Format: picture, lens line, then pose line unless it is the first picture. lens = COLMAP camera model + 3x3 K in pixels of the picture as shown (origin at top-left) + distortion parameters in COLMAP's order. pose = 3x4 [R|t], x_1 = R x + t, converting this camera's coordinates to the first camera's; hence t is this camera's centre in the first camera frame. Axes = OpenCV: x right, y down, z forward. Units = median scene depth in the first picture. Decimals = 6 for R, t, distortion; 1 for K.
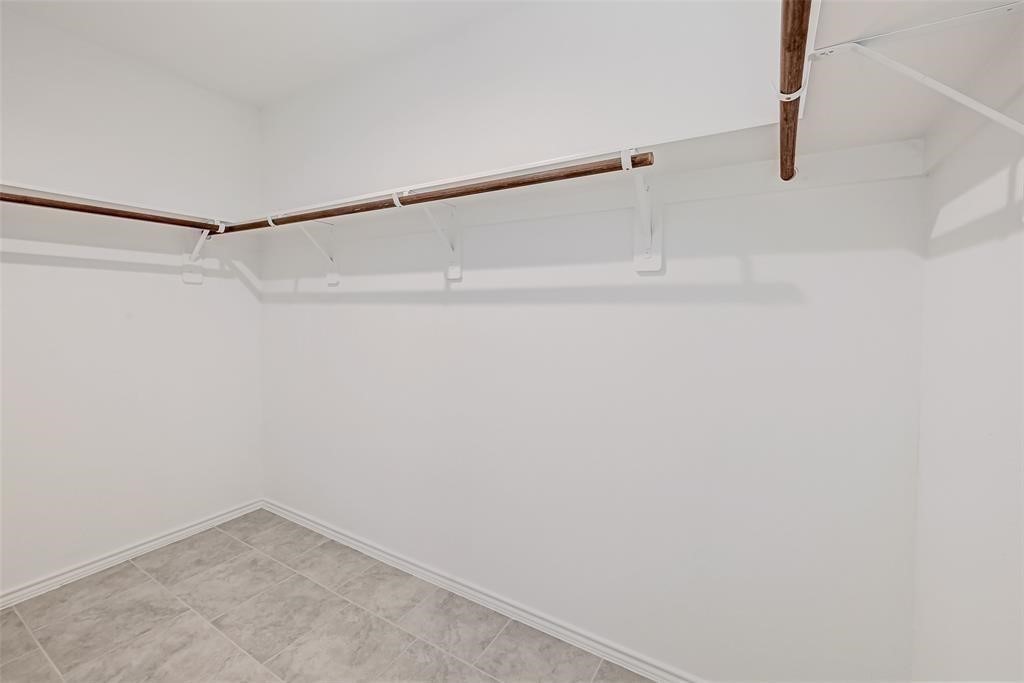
lens RADIAL K [[433.2, 0, 509.7], [0, 433.2, 342.2], [0, 0, 1]] dist [0.000432, -0.000184]
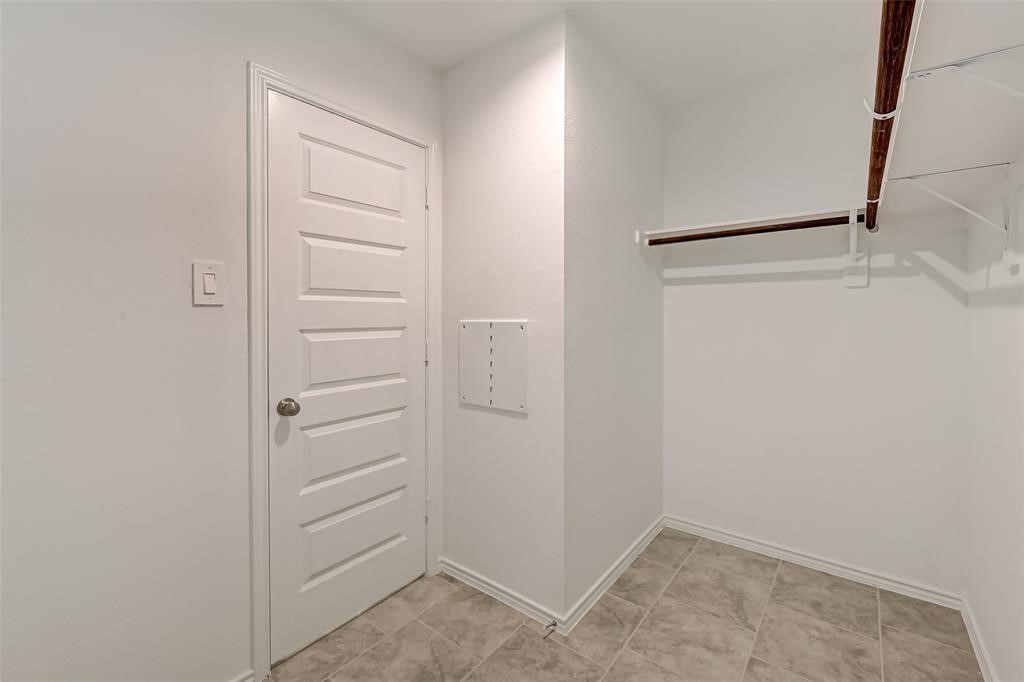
lens RADIAL K [[433.2, 0, 507.8], [0, 433.2, 332.4], [0, 0, 1]] dist [0.000432, -0.000184]
pose [[-0.132999, 0.026142, -0.990771, 0.233978], [-0.070113, 0.996899, 0.035716, -0.031957], [0.988633, 0.074216, -0.130754, 0.480806]]
